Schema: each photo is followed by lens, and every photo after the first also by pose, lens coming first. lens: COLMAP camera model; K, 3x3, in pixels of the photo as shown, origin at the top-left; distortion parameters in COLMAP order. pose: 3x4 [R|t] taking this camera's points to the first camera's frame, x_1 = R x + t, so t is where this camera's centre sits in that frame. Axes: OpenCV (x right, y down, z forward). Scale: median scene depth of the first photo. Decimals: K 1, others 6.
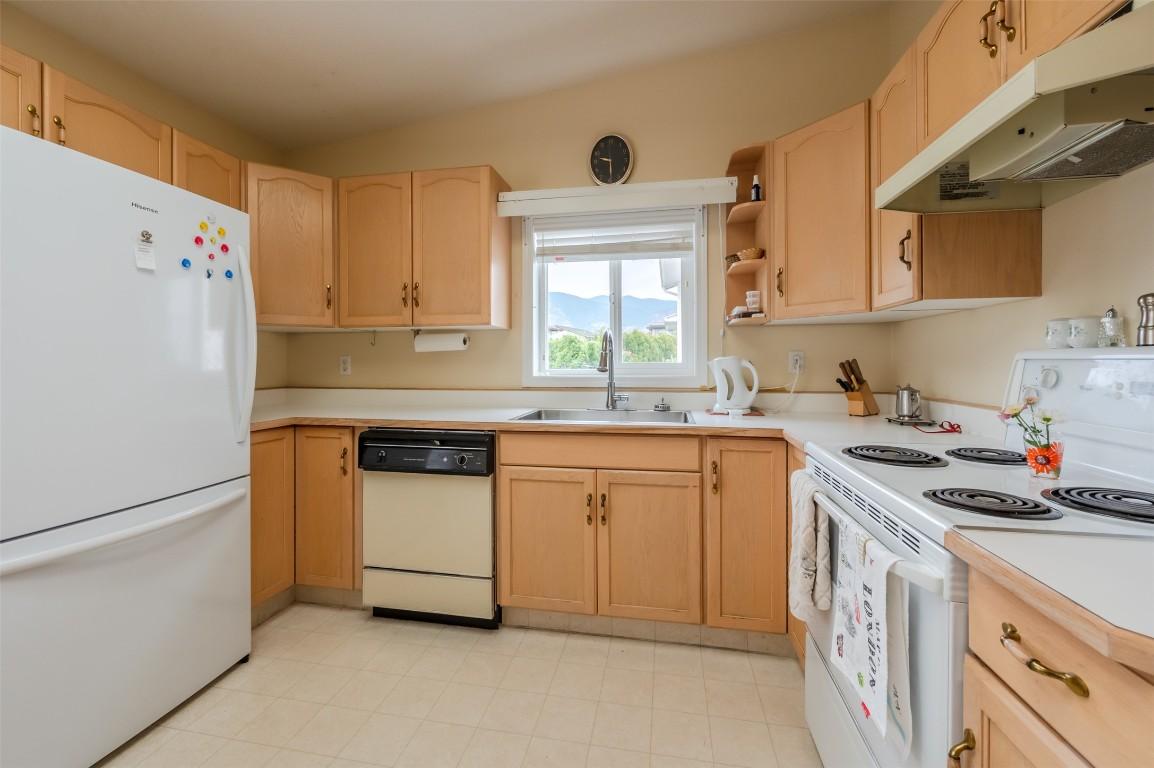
lens RADIAL K [[470.4, 0, 577.2], [0, 470.4, 363.4], [0, 0, 1]] dist [-0.000135, -0.000107]
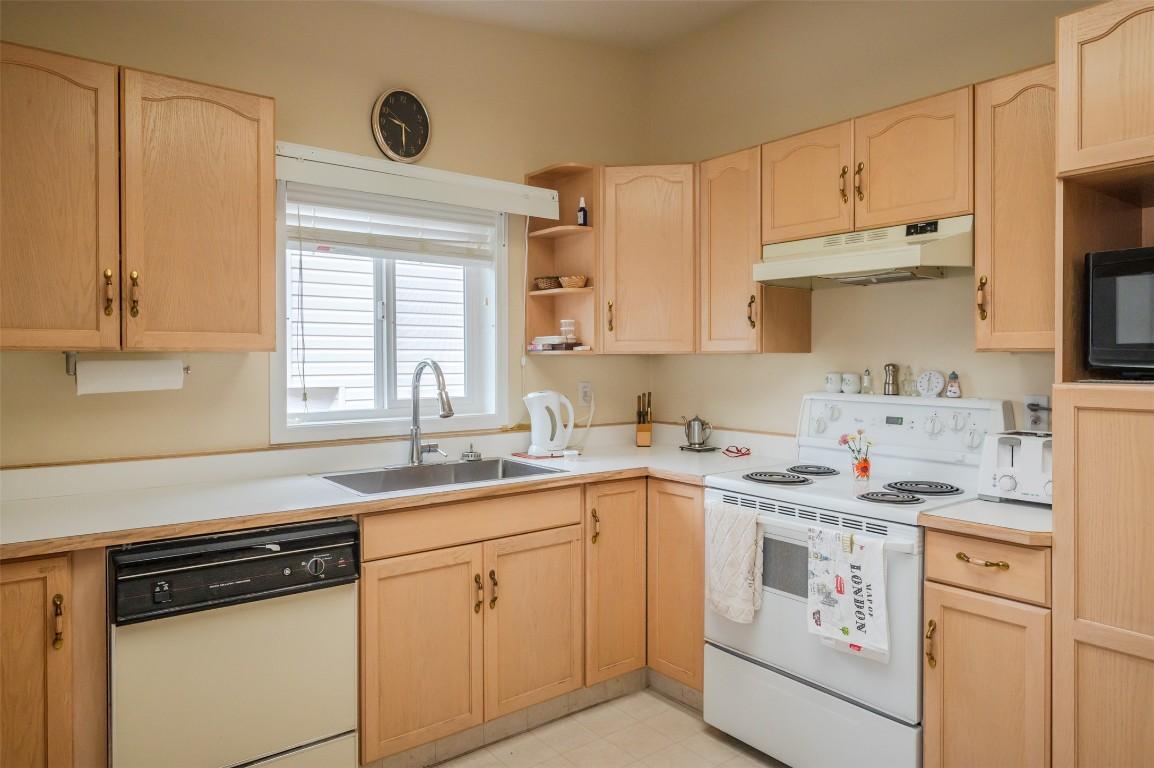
lens RADIAL K [[738.2, 0, 572.7], [0, 738.2, 365.2], [0, 0, 1]] dist [-0.002345, 0.000185]
pose [[0.660217, -0.003473, 0.751067, -0.794420], [0.000071, 0.999990, 0.004562, -0.081234], [-0.751075, -0.002959, 0.660210, 0.053973]]
